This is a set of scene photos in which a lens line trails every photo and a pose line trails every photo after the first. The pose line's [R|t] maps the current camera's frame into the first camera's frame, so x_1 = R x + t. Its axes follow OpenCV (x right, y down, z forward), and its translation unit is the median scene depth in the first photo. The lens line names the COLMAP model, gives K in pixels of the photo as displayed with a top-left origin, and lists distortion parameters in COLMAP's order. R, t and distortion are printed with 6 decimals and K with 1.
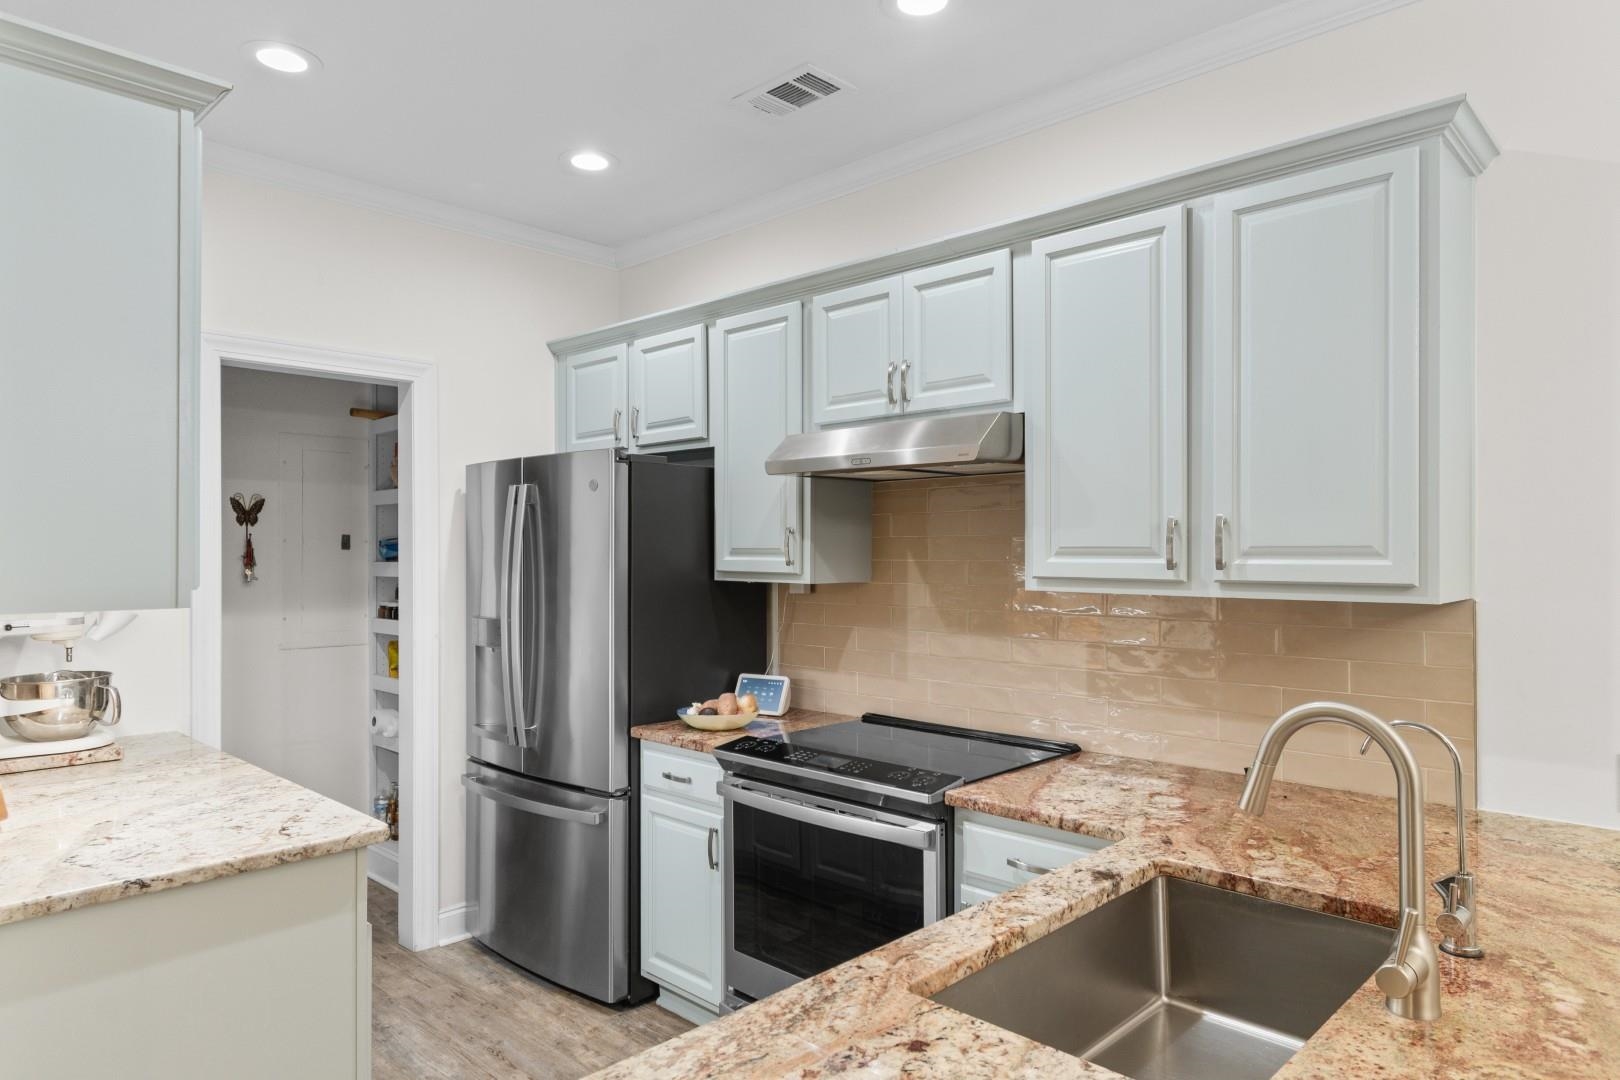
lens RADIAL K [[993.4, 0, 813.3], [0, 993.4, 545.6], [0, 0, 1]] dist [-0.000209, 0.000288]
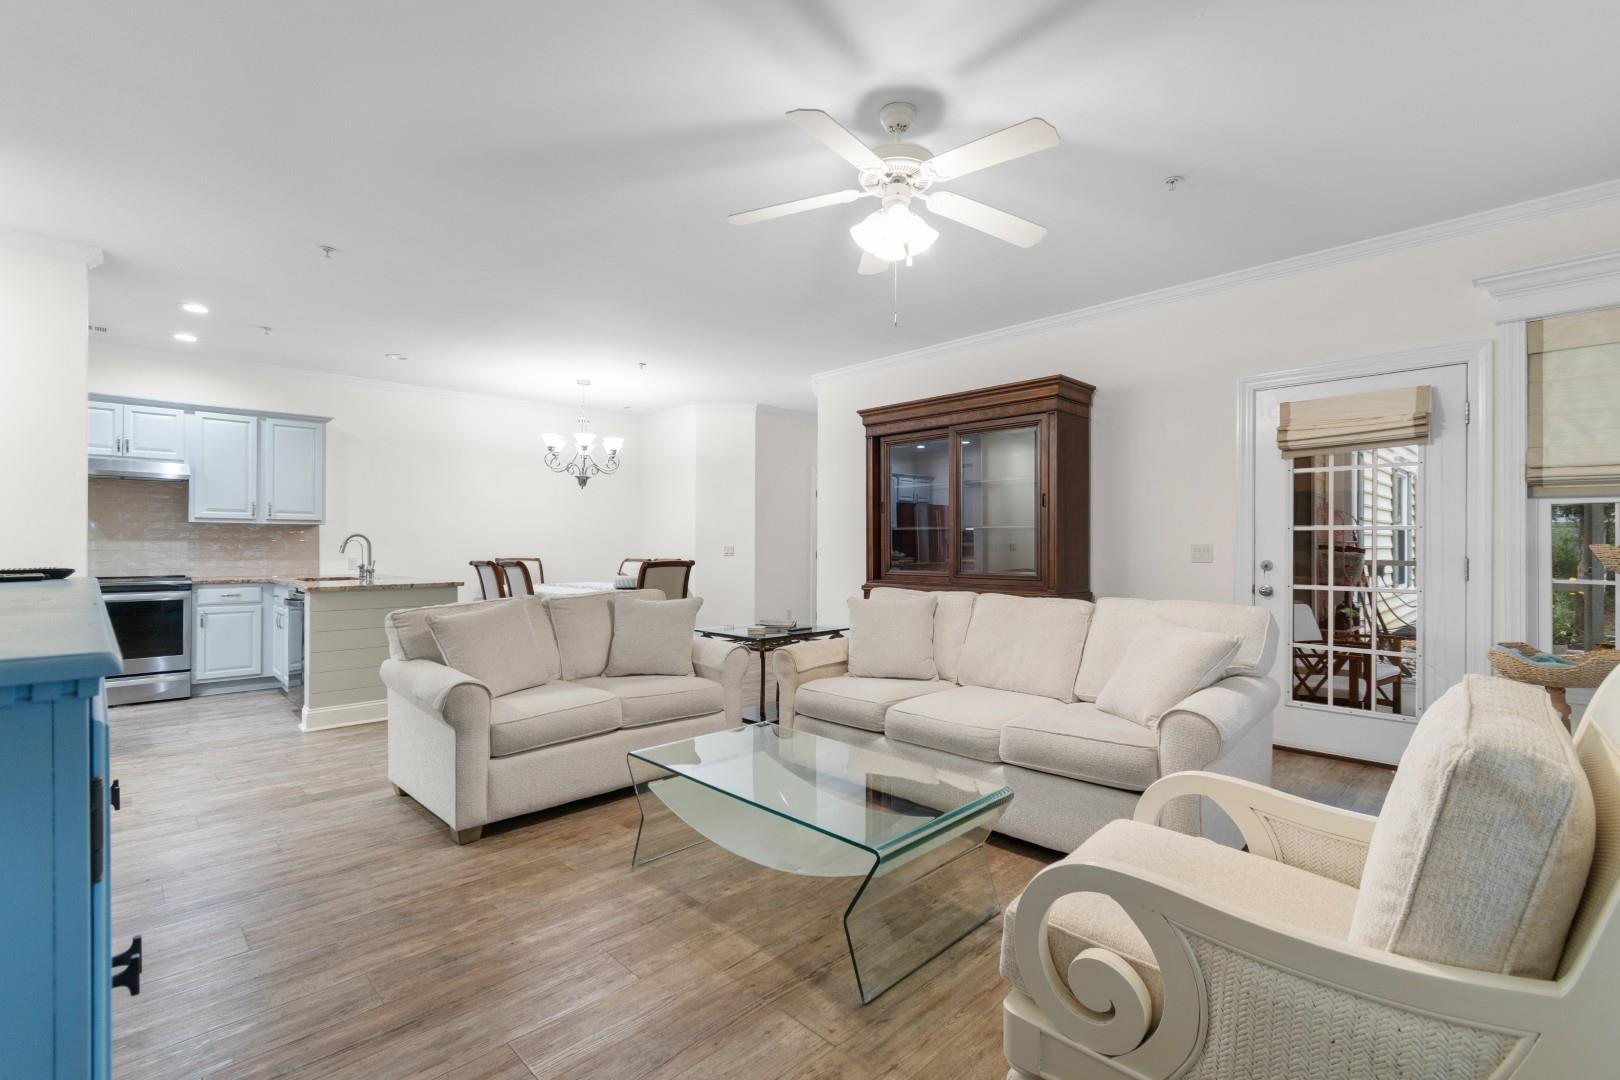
lens RADIAL K [[717.6, 0, 812.0], [0, 717.6, 545.4], [0, 0, 1]] dist [-0.000312, -0.000249]
pose [[0.028805, 0.001563, 0.999584, -1.630795], [-0.007018, 0.999974, -0.001361, 0.089580], [-0.999560, -0.006976, 0.028815, -0.838594]]
